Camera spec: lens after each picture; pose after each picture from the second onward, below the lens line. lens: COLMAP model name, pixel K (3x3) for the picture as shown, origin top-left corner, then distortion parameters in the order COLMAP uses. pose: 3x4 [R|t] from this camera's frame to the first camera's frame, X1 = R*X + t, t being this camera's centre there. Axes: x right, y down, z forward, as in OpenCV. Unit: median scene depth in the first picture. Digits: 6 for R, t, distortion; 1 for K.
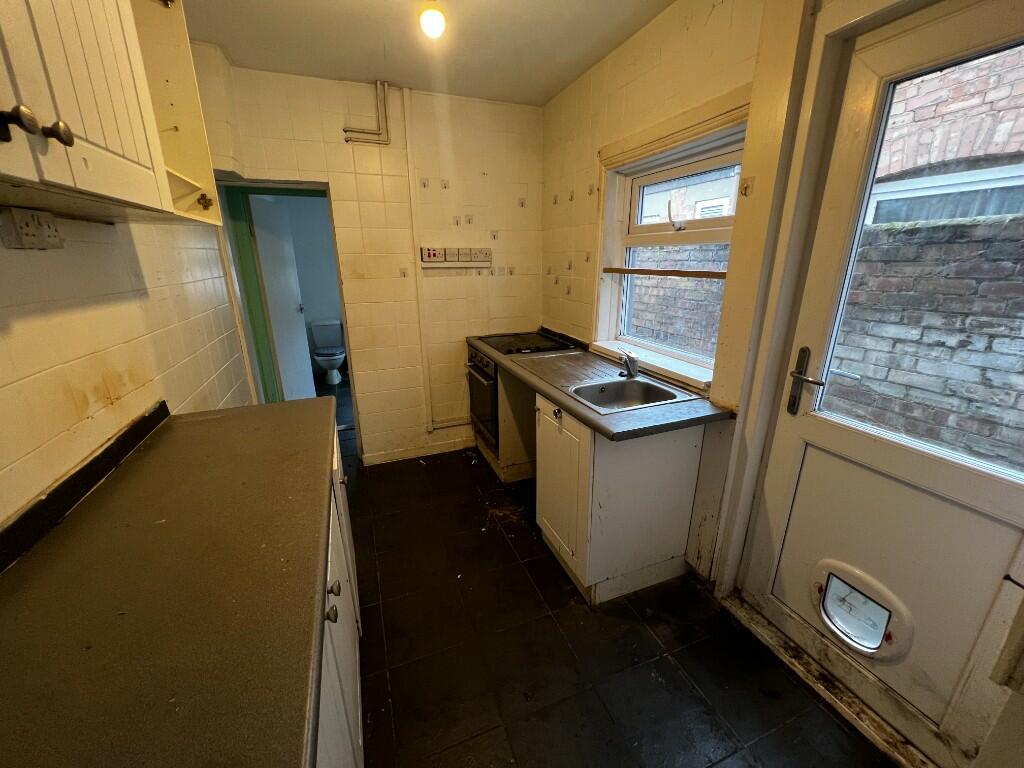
lens RADIAL K [[411.8, 0, 510.5], [0, 411.8, 384.3], [0, 0, 1]] dist [-0.002545, -0.000451]
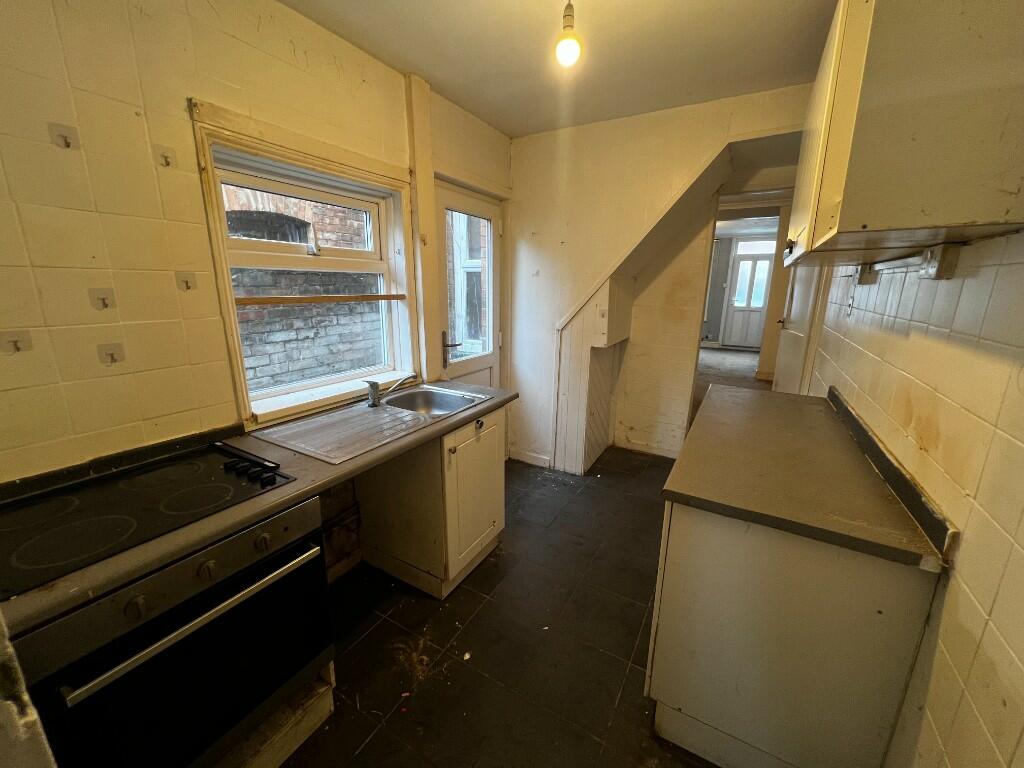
lens RADIAL K [[411.8, 0, 509.5], [0, 411.8, 386.3], [0, 0, 1]] dist [-0.002545, -0.000451]
pose [[-0.626705, -0.188159, 0.756199, -0.659599], [0.222969, 0.886540, 0.405378, -0.393111], [-0.746676, 0.422662, -0.513645, 1.288217]]
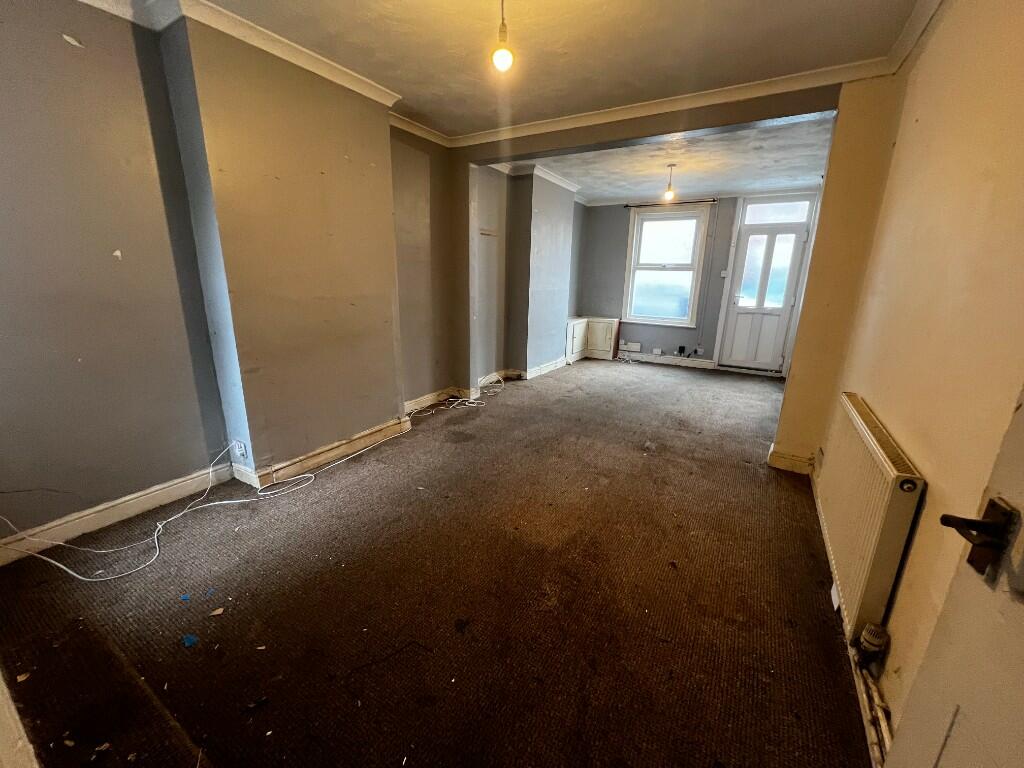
lens RADIAL K [[411.8, 0, 510.3], [0, 411.8, 382.8], [0, 0, 1]] dist [-0.002545, -0.000451]
pose [[-0.610022, -0.213661, 0.763035, -0.550443], [0.214997, 0.882206, 0.418914, -0.310547], [-0.762660, 0.419597, -0.492229, 1.024430]]
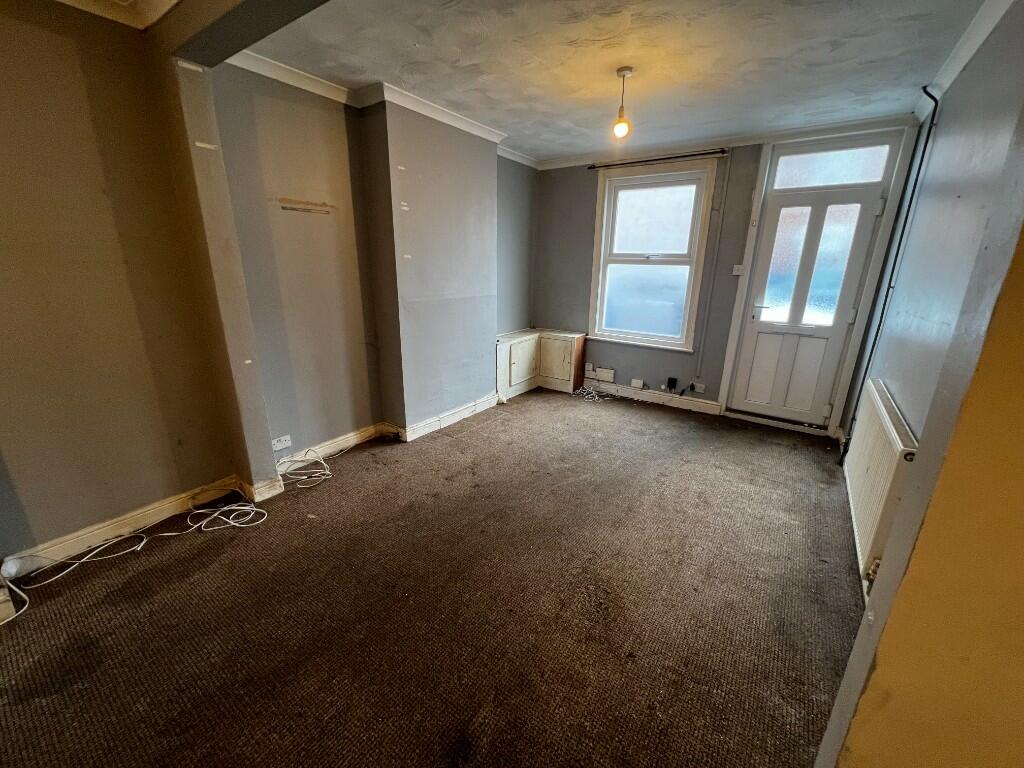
lens RADIAL K [[411.8, 0, 510.4], [0, 411.8, 382.4], [0, 0, 1]] dist [-0.002545, -0.000451]
pose [[-0.554717, -0.246507, 0.794684, -0.479868], [0.232190, 0.871299, 0.432349, -0.267501], [-0.798985, 0.424349, -0.426088, 0.848373]]
